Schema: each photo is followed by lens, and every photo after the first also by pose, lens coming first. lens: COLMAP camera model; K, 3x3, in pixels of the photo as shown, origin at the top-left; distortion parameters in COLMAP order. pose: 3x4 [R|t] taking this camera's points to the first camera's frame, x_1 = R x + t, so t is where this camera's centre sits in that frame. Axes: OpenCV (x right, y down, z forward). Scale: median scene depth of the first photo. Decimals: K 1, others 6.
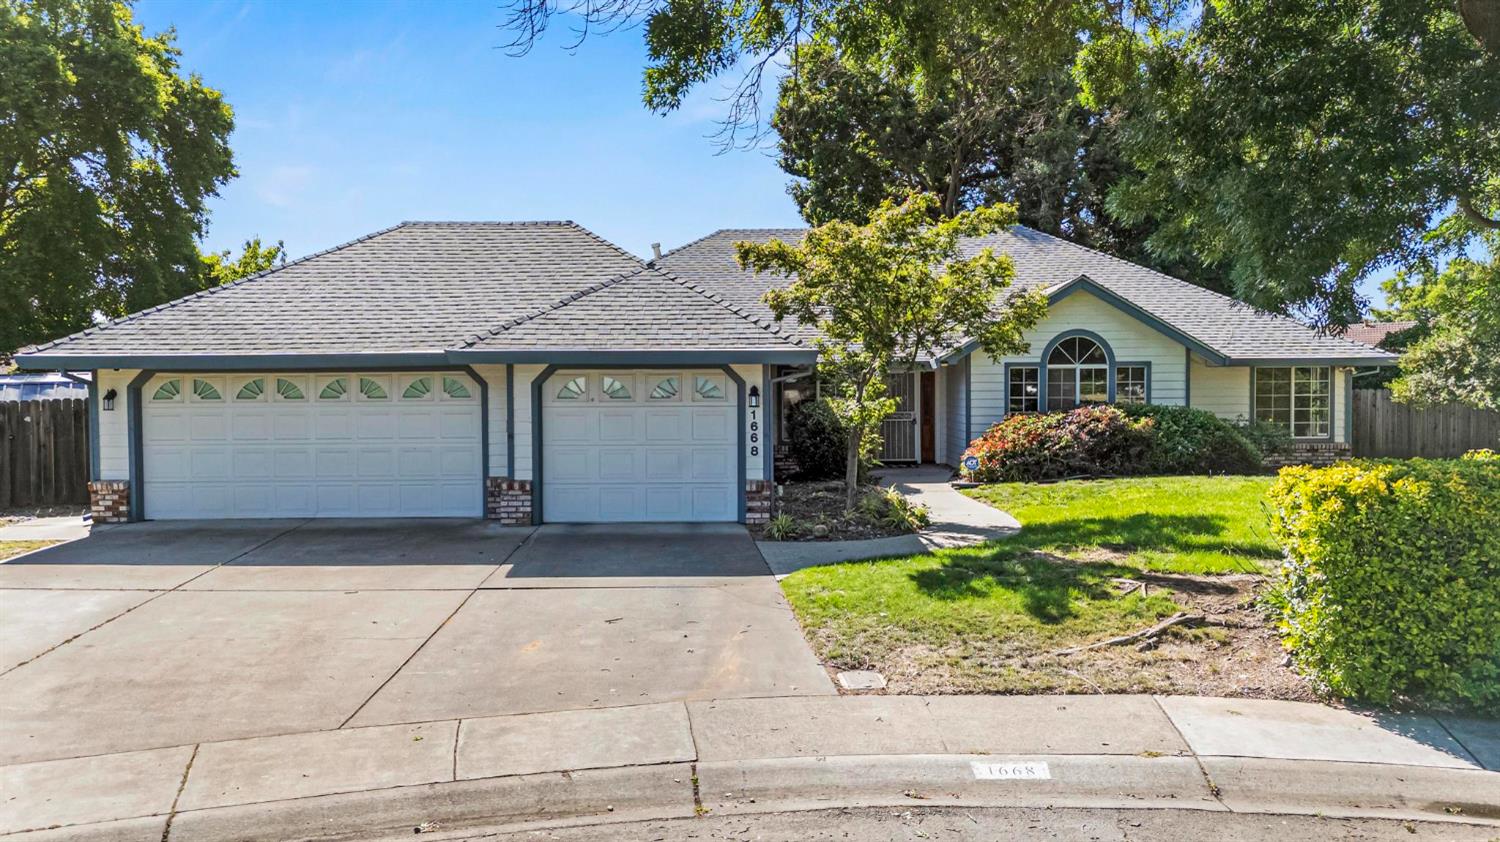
lens RADIAL K [[1060.4, 0, 750.5], [0, 1060.4, 550.1], [0, 0, 1]] dist [0.016354, 0.000041]
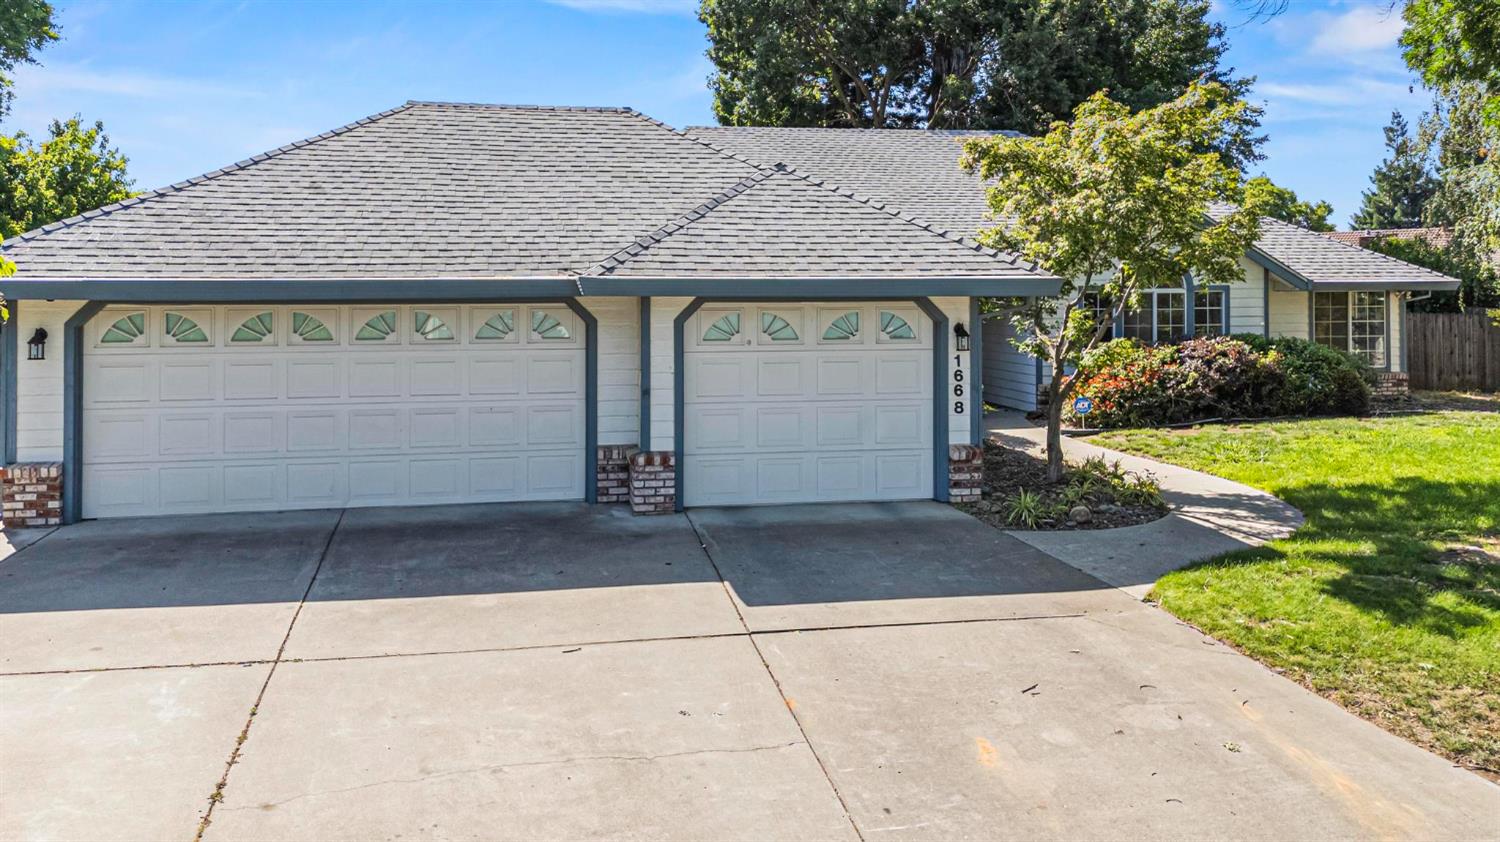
lens RADIAL K [[1133.8, 0, 750.0], [0, 1133.8, 421.0], [0, 0, 1]] dist [0.075076, -0.077759]
pose [[0.985044, -0.015668, 0.171591, -0.279112], [0.023424, 0.998789, -0.043268, -0.049794], [-0.170705, 0.046640, 0.984218, 0.205618]]
